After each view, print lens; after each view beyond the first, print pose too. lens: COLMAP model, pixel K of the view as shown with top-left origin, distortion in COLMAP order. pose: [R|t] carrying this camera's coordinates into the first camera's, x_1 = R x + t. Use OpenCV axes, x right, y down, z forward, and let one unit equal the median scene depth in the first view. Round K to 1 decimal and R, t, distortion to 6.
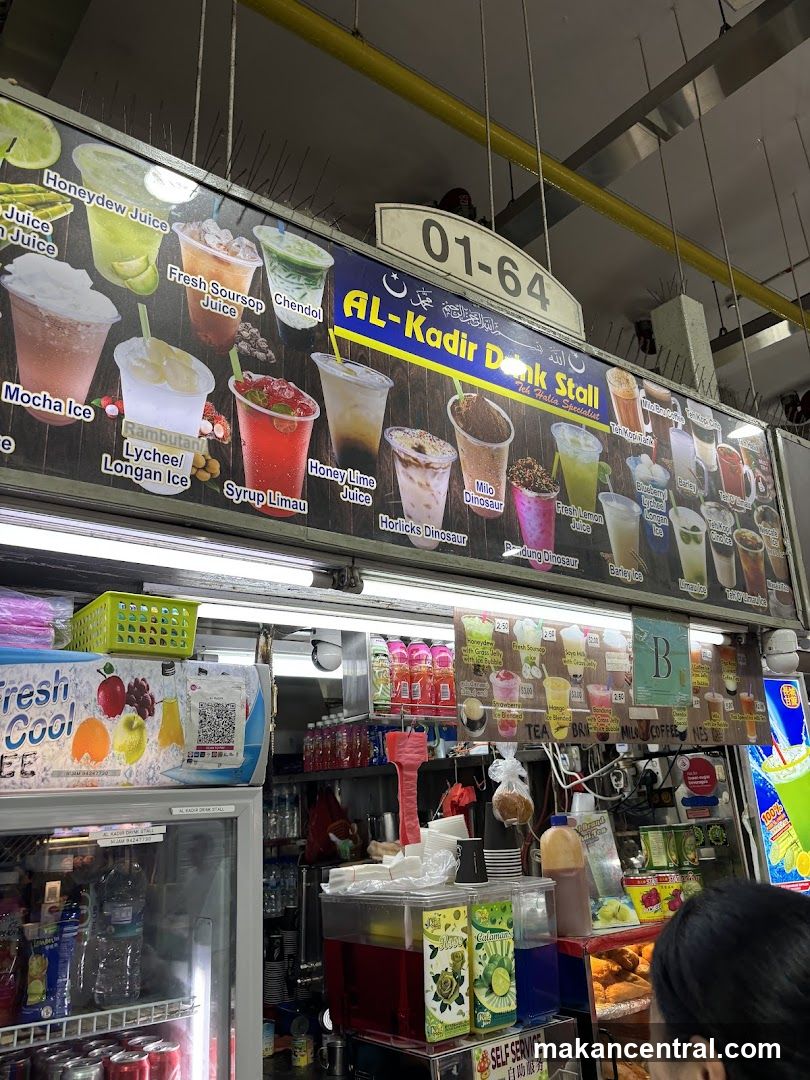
lens RADIAL K [[863.4, 0, 446.4], [0, 863.4, 538.0], [0, 0, 1]] dist [0.065167, -0.006987]
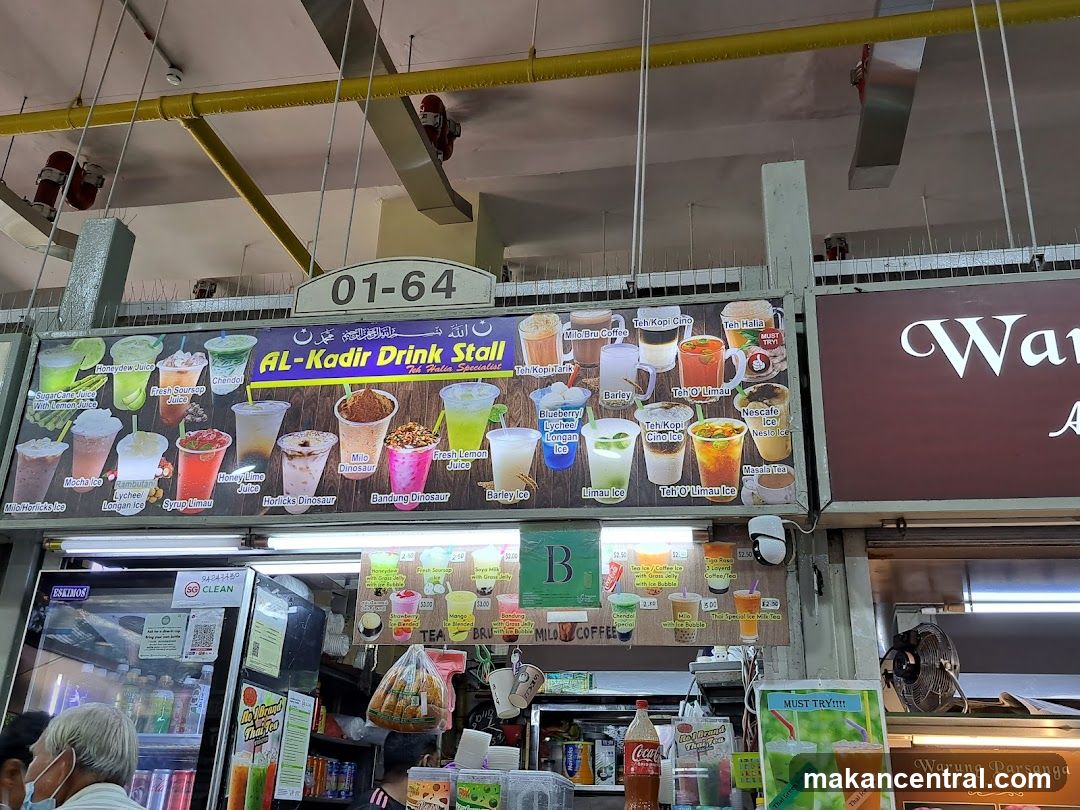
lens RADIAL K [[972.8, 0, 547.4], [0, 972.8, 401.3], [0, 0, 1]] dist [0.168759, -0.363658]
pose [[0.632467, -0.232676, -0.738815, 1.393057], [0.169701, 0.972268, -0.160924, 0.154717], [0.755769, -0.023599, 0.654413, 0.207641]]
